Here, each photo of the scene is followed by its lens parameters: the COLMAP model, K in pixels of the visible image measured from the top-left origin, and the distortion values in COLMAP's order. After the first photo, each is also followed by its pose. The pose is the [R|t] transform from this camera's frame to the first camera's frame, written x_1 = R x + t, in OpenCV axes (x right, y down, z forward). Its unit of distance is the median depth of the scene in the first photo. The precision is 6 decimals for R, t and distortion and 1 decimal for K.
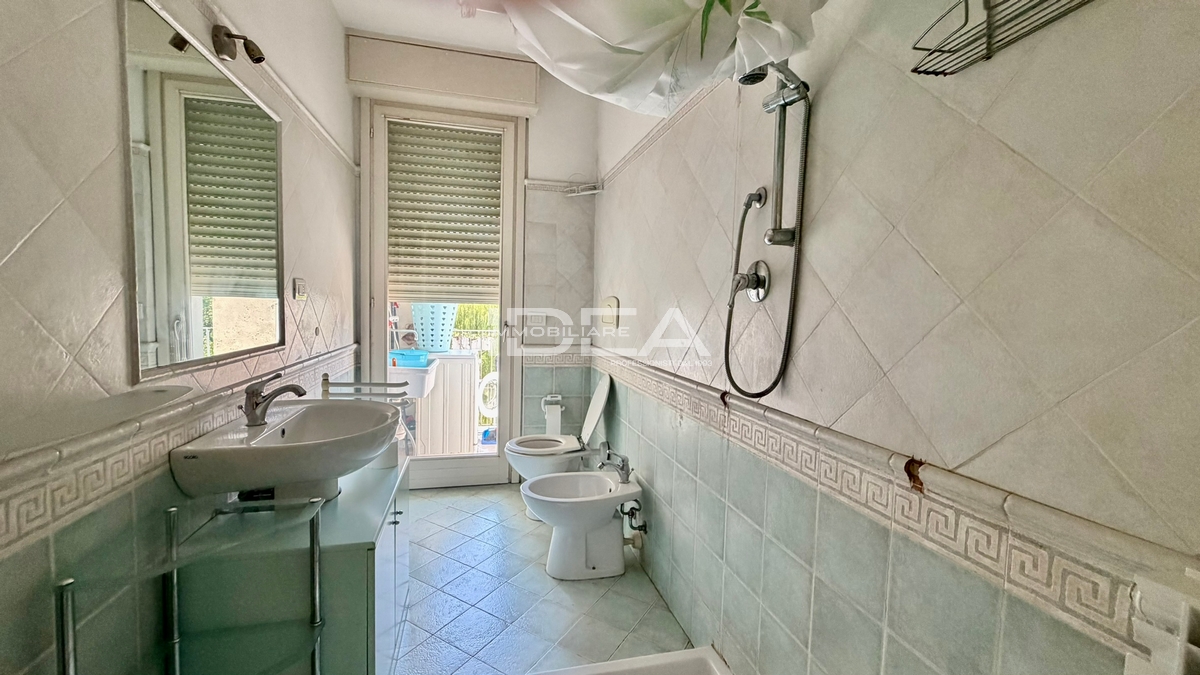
lens RADIAL K [[478.2, 0, 595.7], [0, 478.2, 338.9], [0, 0, 1]] dist [0.001476, 0.000480]
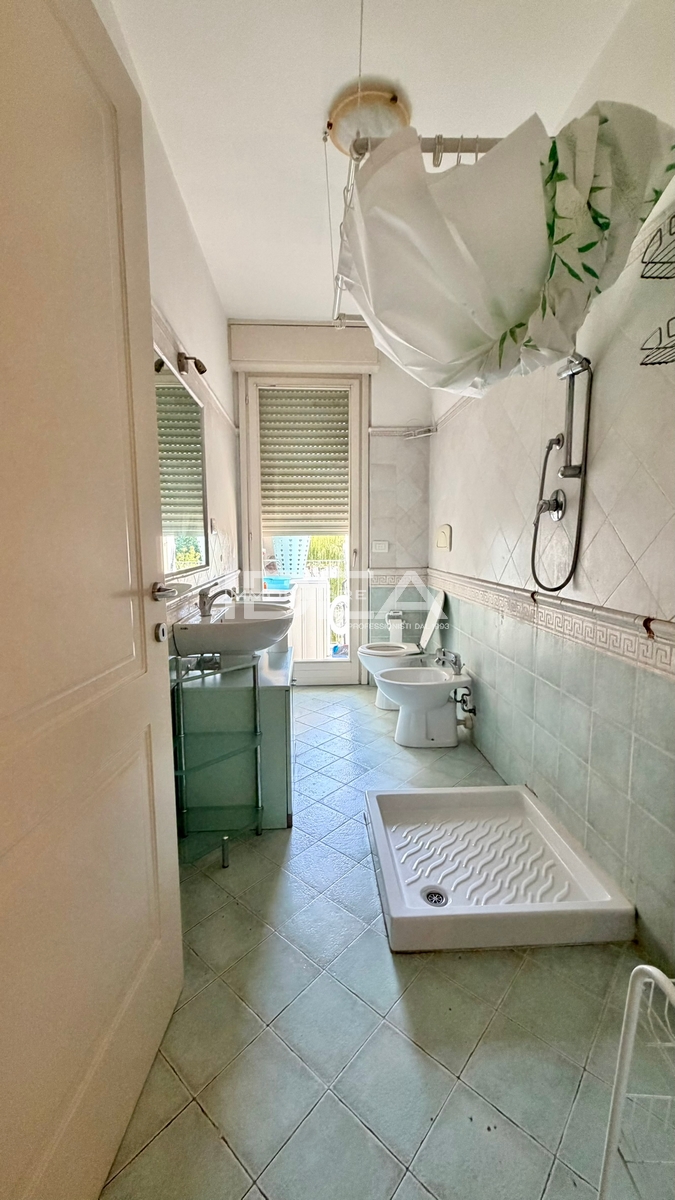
lens RADIAL K [[478.2, 0, 339.6], [0, 478.2, 596.4], [0, 0, 1]] dist [0.001476, 0.000480]
pose [[0.982820, -0.010337, -0.184277, -0.009105], [0.018835, 0.998835, 0.044426, 0.042681], [0.183604, -0.047133, 0.981870, -0.293573]]
